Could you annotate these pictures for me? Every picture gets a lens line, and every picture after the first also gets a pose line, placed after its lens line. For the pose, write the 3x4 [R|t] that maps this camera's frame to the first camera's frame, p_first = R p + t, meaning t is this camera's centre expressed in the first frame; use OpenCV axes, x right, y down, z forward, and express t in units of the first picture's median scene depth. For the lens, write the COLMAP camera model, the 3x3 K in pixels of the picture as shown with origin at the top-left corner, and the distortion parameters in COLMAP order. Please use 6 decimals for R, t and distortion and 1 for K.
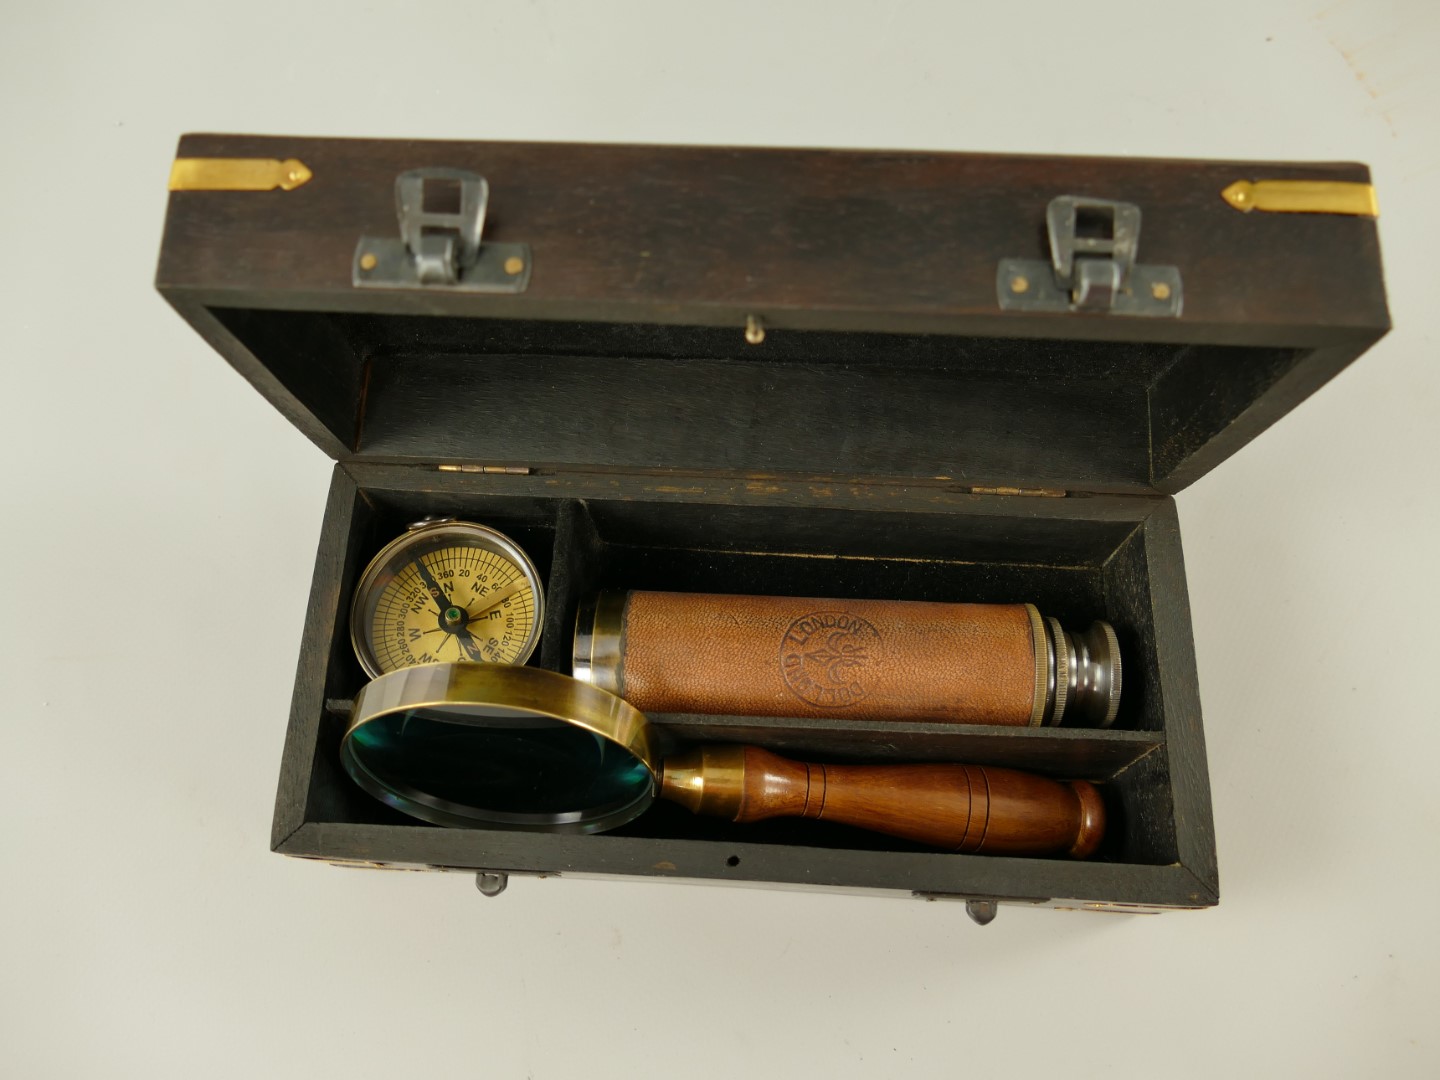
lens RADIAL K [[1112.8, 0, 720.0], [0, 1112.8, 540.0], [0, 0, 1]] dist [-0.002483, 0.001866]
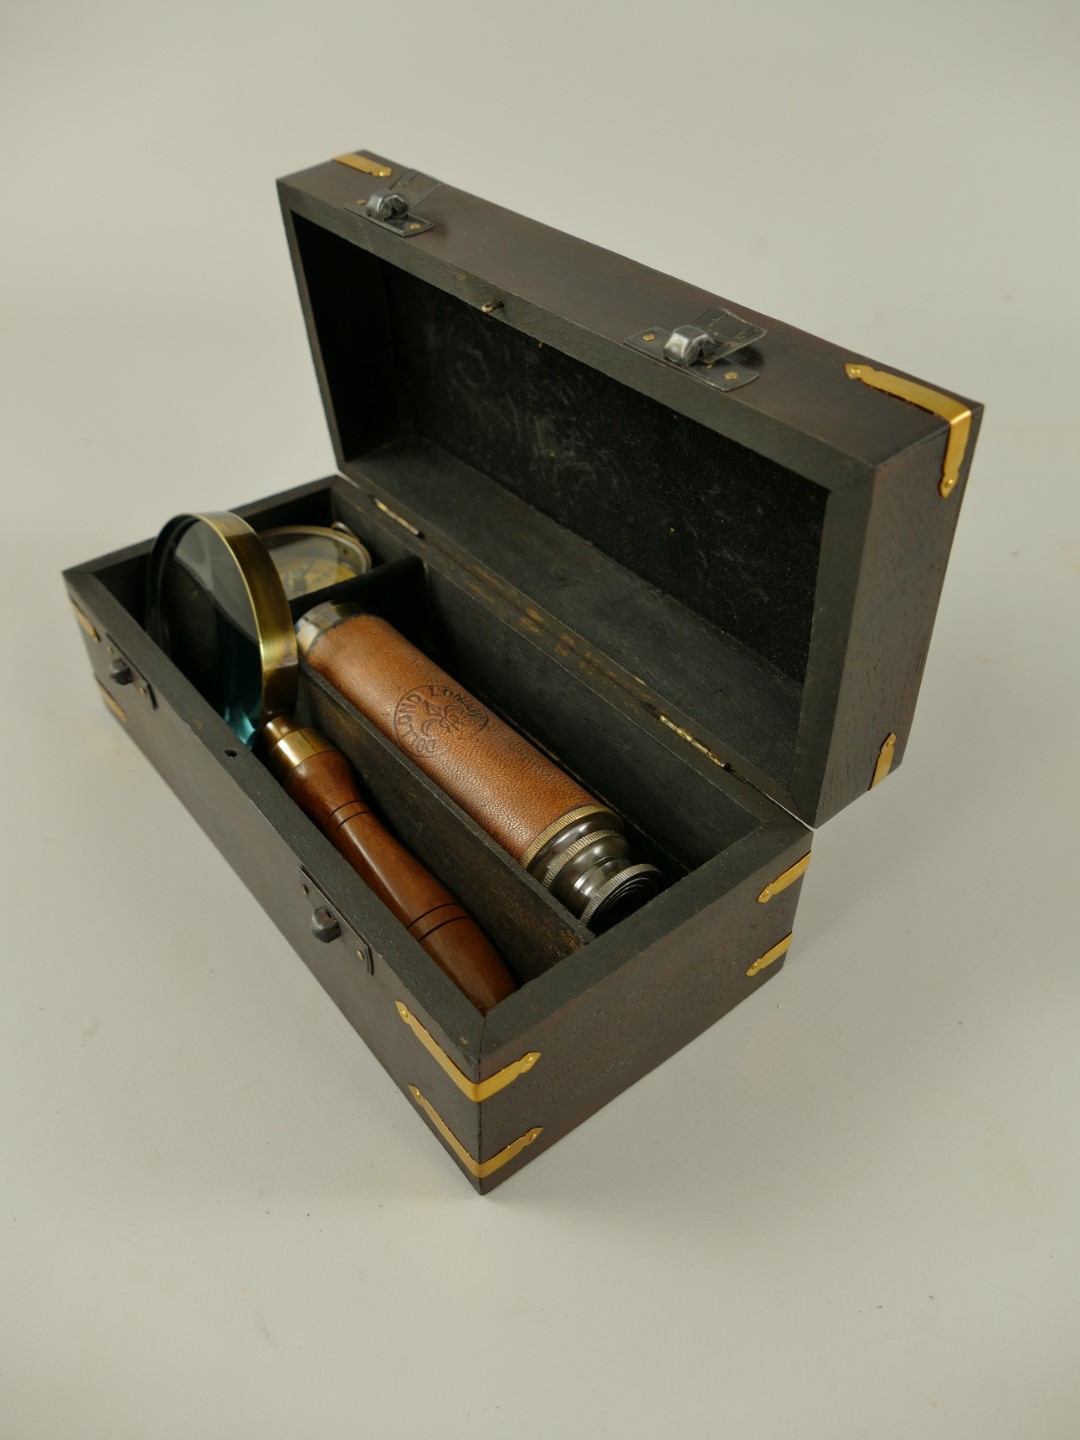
lens RADIAL K [[1112.8, 0, 540.0], [0, 1112.8, 720.0], [0, 0, 1]] dist [-0.002483, 0.001866]
pose [[0.655145, 0.507323, -0.559828, 0.751323], [-0.716211, 0.652909, -0.246480, 0.296660], [0.240472, 0.562435, 0.791100, 0.172022]]
